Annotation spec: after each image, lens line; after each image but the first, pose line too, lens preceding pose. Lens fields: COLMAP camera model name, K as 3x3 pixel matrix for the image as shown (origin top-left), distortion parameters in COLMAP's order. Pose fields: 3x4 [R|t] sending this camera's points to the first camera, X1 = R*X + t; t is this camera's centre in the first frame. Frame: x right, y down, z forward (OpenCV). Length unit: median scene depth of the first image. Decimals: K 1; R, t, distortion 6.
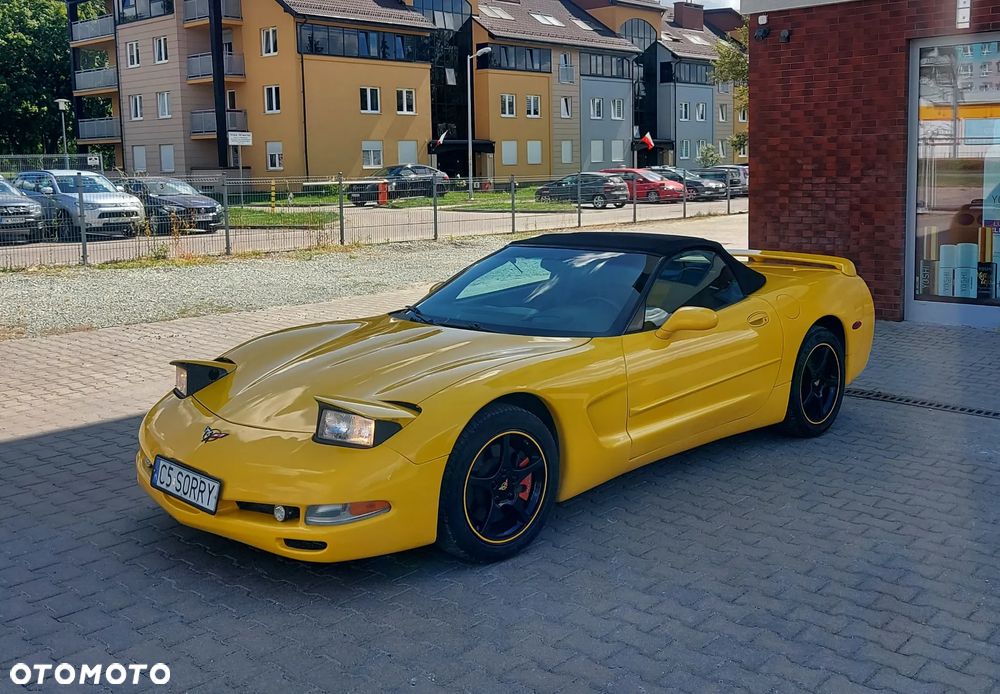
lens RADIAL K [[1001.1, 0, 514.7], [0, 1001.1, 313.9], [0, 0, 1]] dist [0.021814, 0.000000]
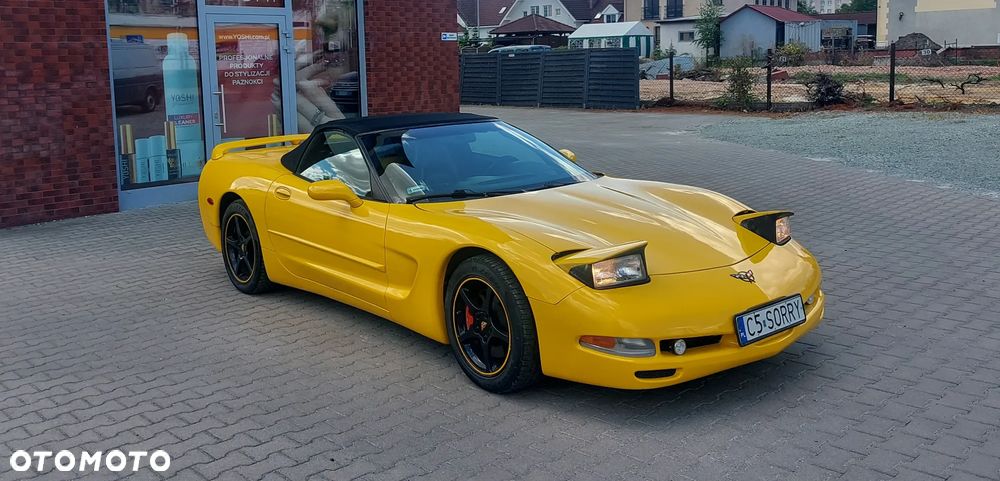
lens RADIAL K [[850.2, 0, 506.4], [0, 850.2, 198.6], [0, 0, 1]] dist [0.028597, -0.006847]
pose [[0.077007, -0.143990, 0.986578, -0.519742], [0.171927, 0.976612, 0.129116, -0.054953], [-0.982095, 0.159677, 0.099962, 0.482042]]
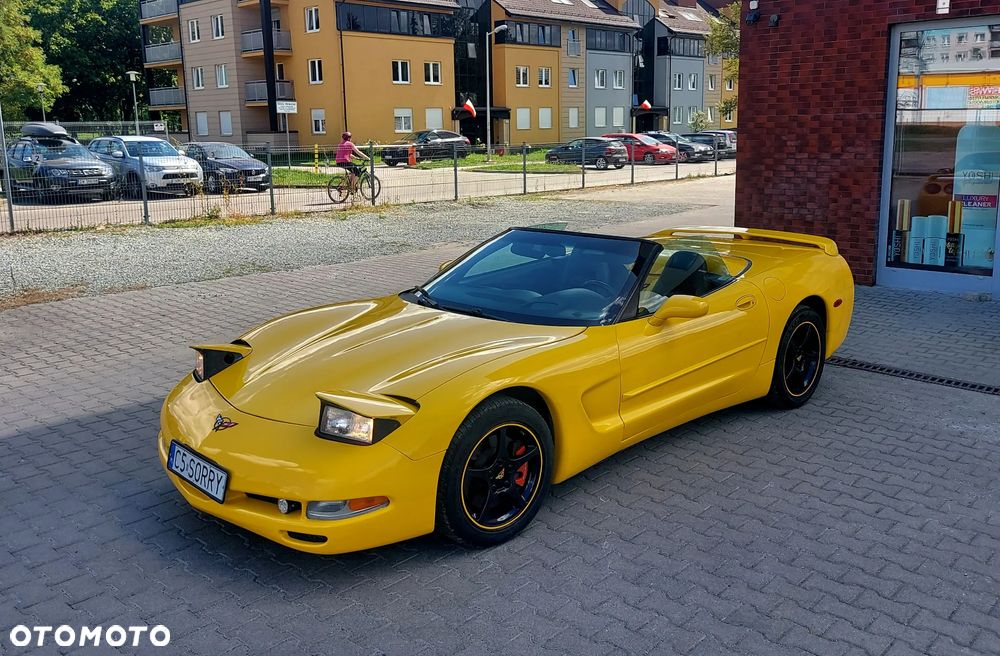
lens RADIAL K [[856.8, 0, 508.5], [0, 856.8, 318.3], [0, 0, 1]] dist [0.021829, -0.007709]
pose [[0.999723, 0.006603, -0.022602, 0.007052], [-0.004959, 0.997391, 0.072024, -0.023155], [0.023019, -0.071892, 0.997147, 0.049884]]
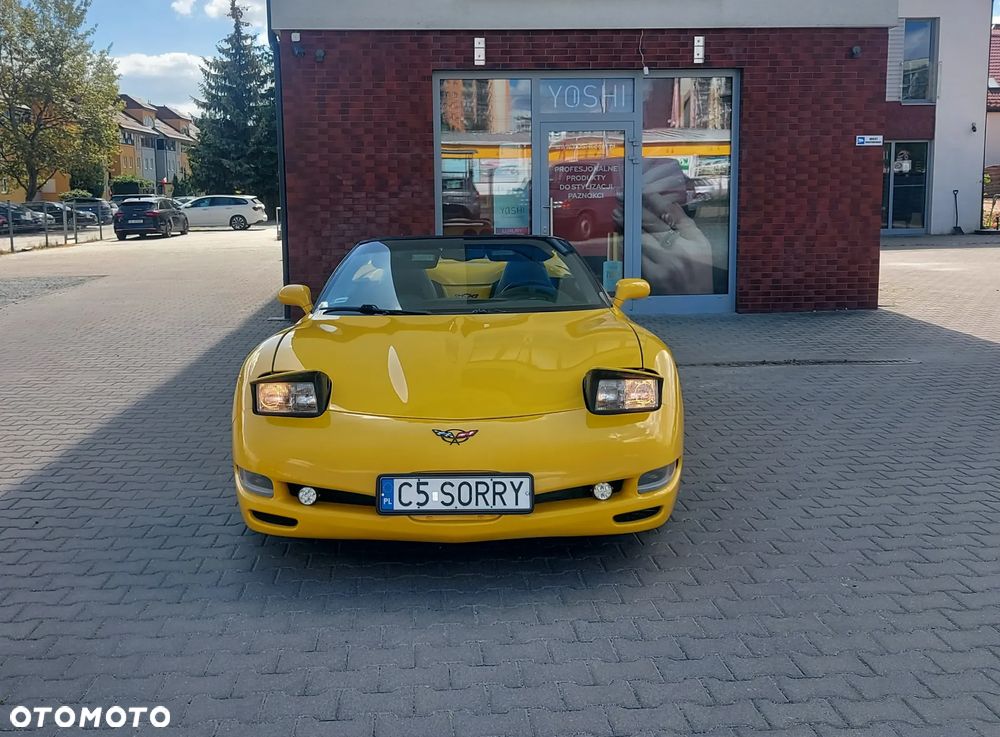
lens RADIAL K [[987.8, 0, 496.0], [0, 987.8, 360.3], [0, 0, 1]] dist [0.043065, 0.000000]
pose [[0.707001, -0.108361, 0.698861, -0.361010], [0.106055, 0.993262, 0.046719, 0.008499], [-0.699215, 0.041088, 0.713730, 0.153288]]
